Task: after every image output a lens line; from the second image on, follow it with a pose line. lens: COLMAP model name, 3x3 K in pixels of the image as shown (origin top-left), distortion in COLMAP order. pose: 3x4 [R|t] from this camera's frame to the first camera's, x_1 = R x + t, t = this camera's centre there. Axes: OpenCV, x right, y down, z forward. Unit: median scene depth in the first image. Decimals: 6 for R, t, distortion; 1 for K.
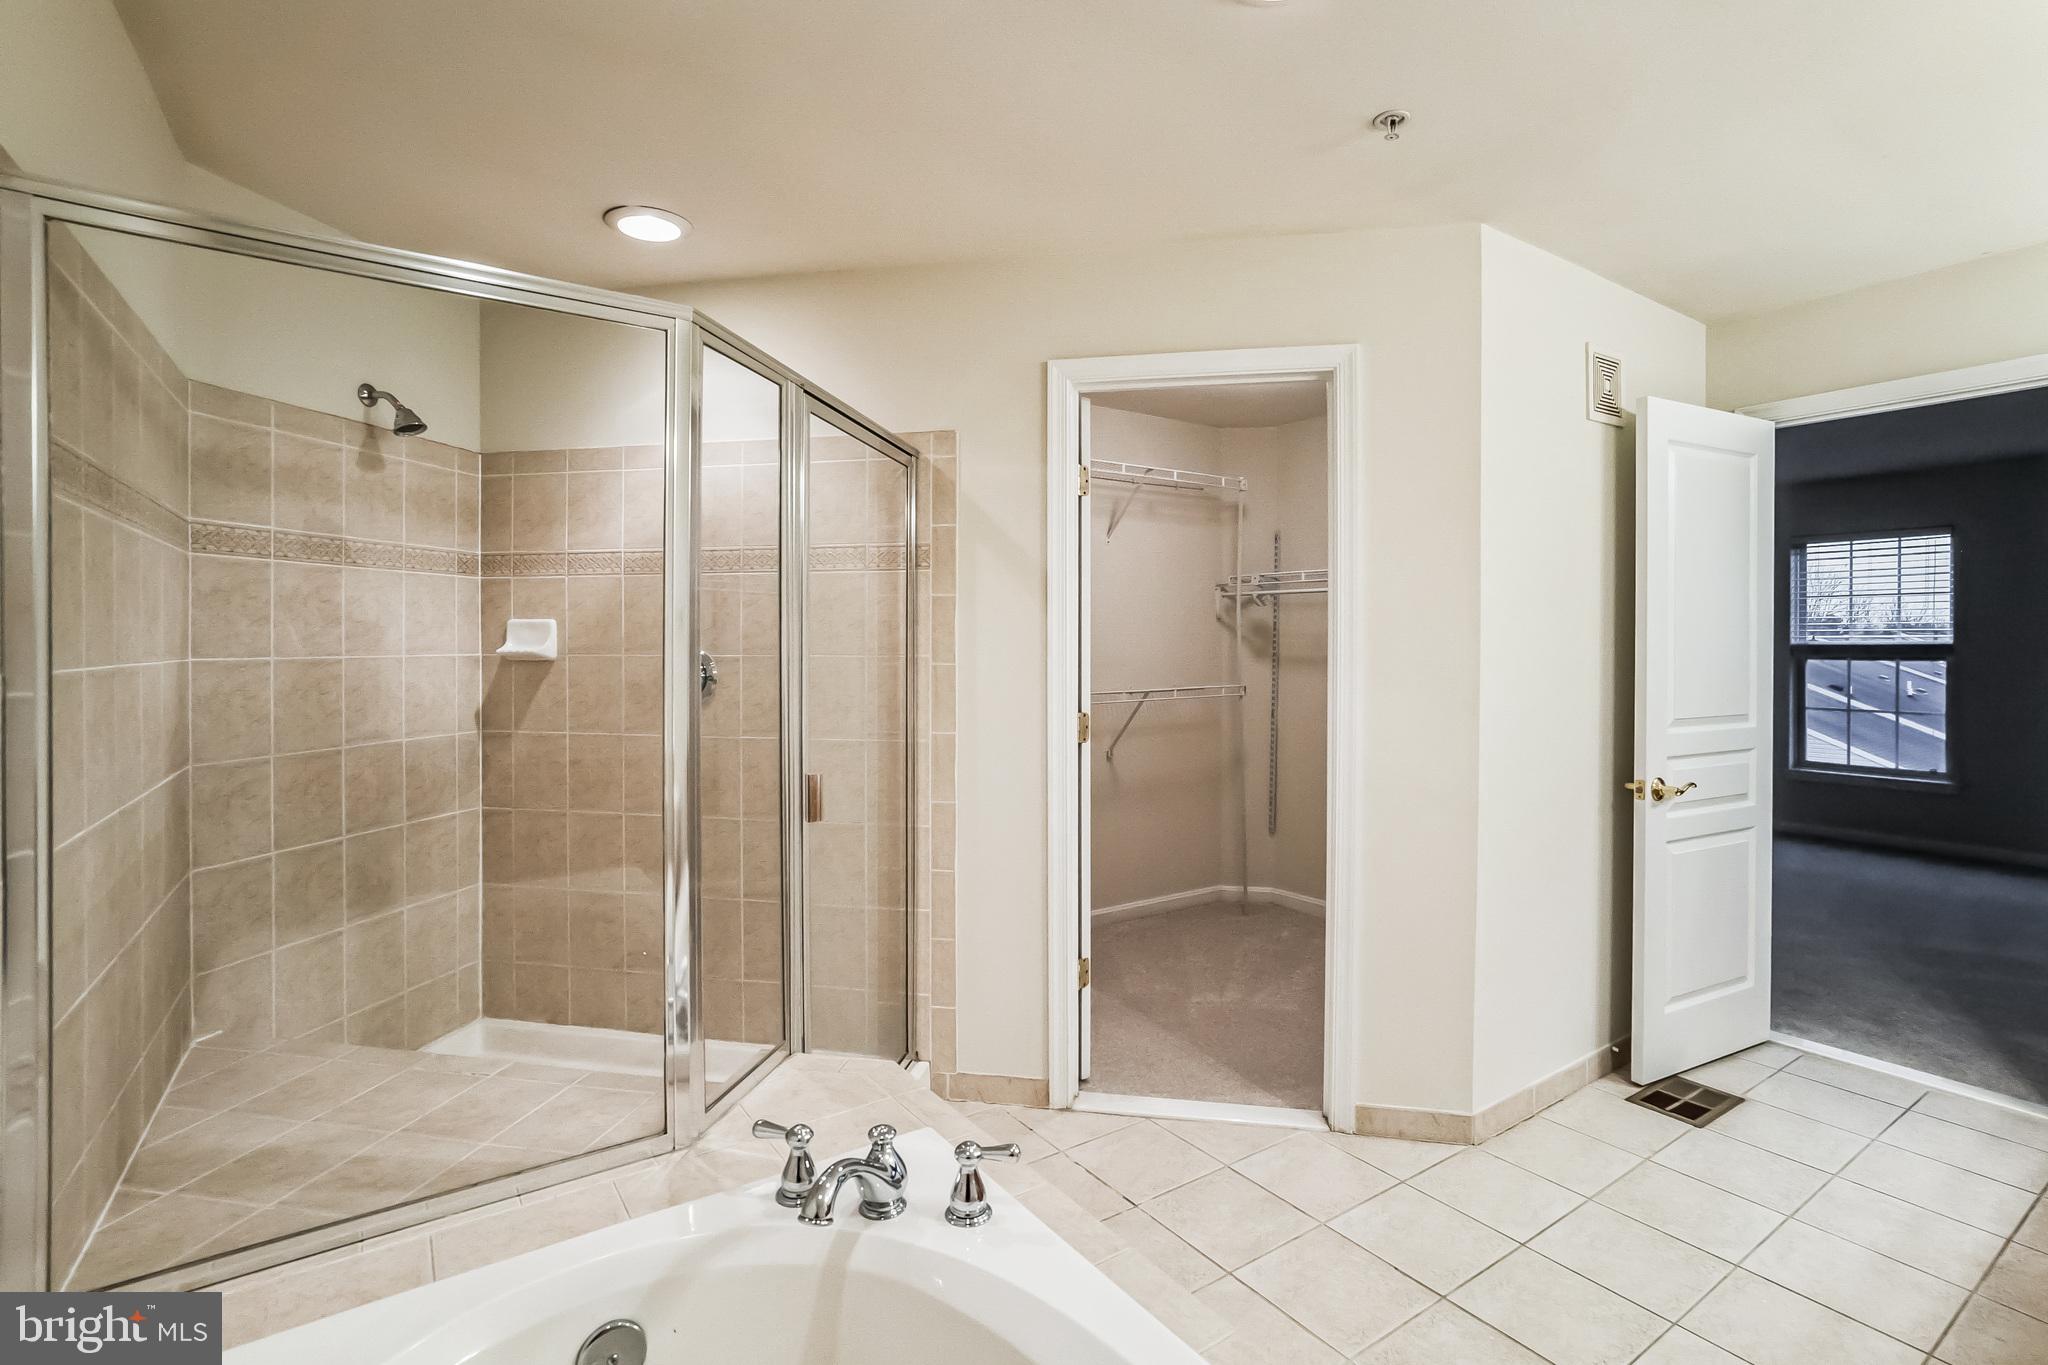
lens RADIAL K [[960.0, 0, 1054.8], [0, 960.0, 648.7], [0, 0, 1]] dist [-0.001411, 0.007219]
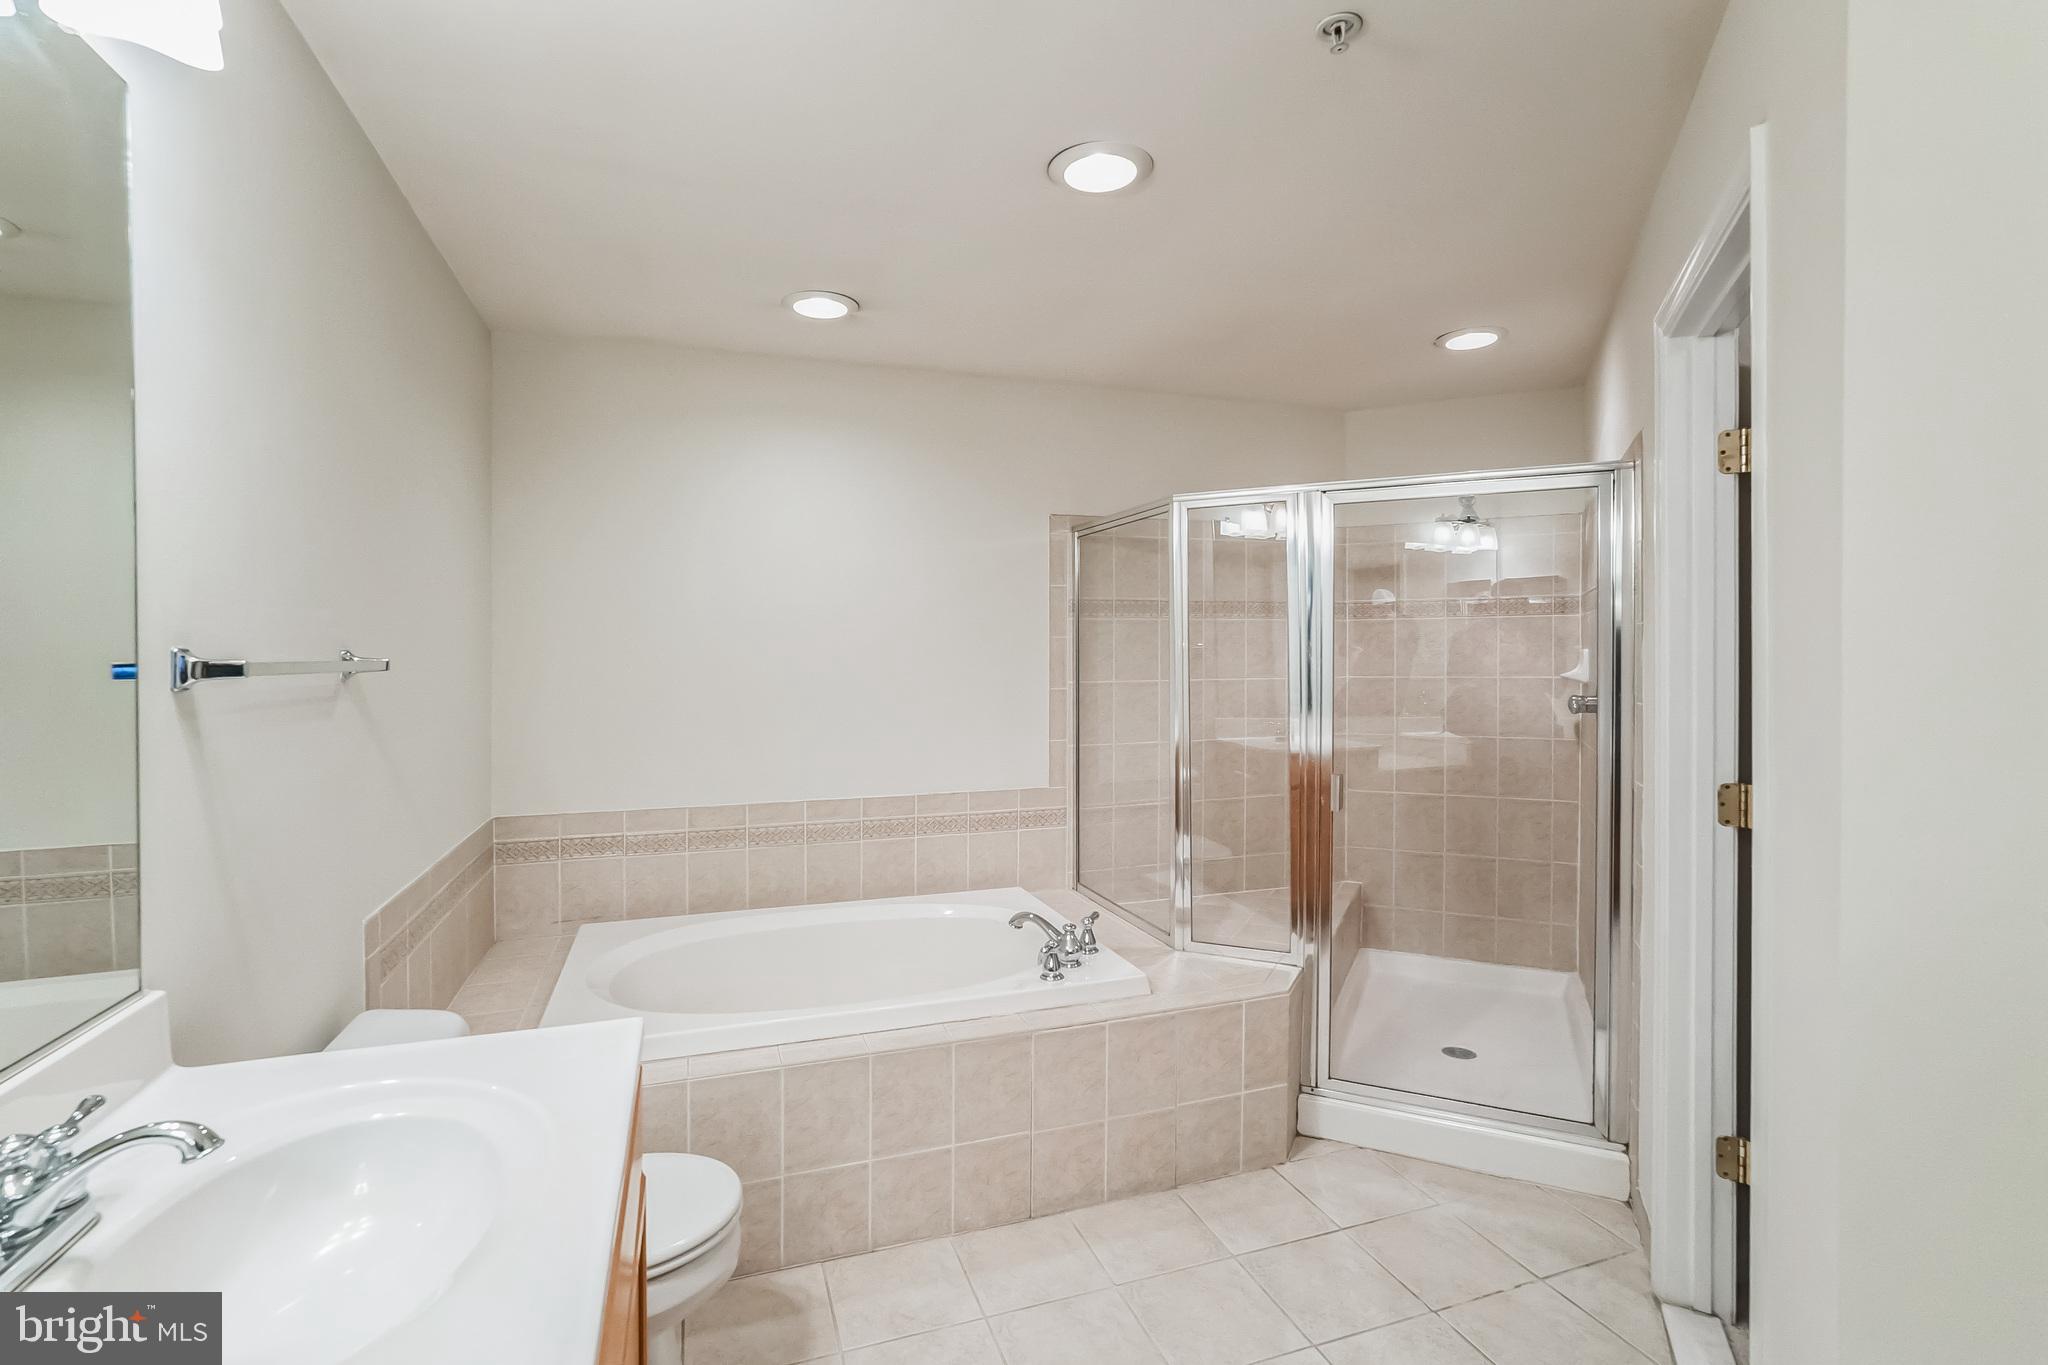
lens RADIAL K [[960.0, 0, 1014.9], [0, 960.0, 659.7], [0, 0, 1]] dist [-0.001411, 0.007219]
pose [[-0.283240, 0.002322, -0.959046, 0.952792], [0.000126, 0.999997, 0.002385, -0.023300], [0.959049, 0.000555, -0.283239, 0.802637]]
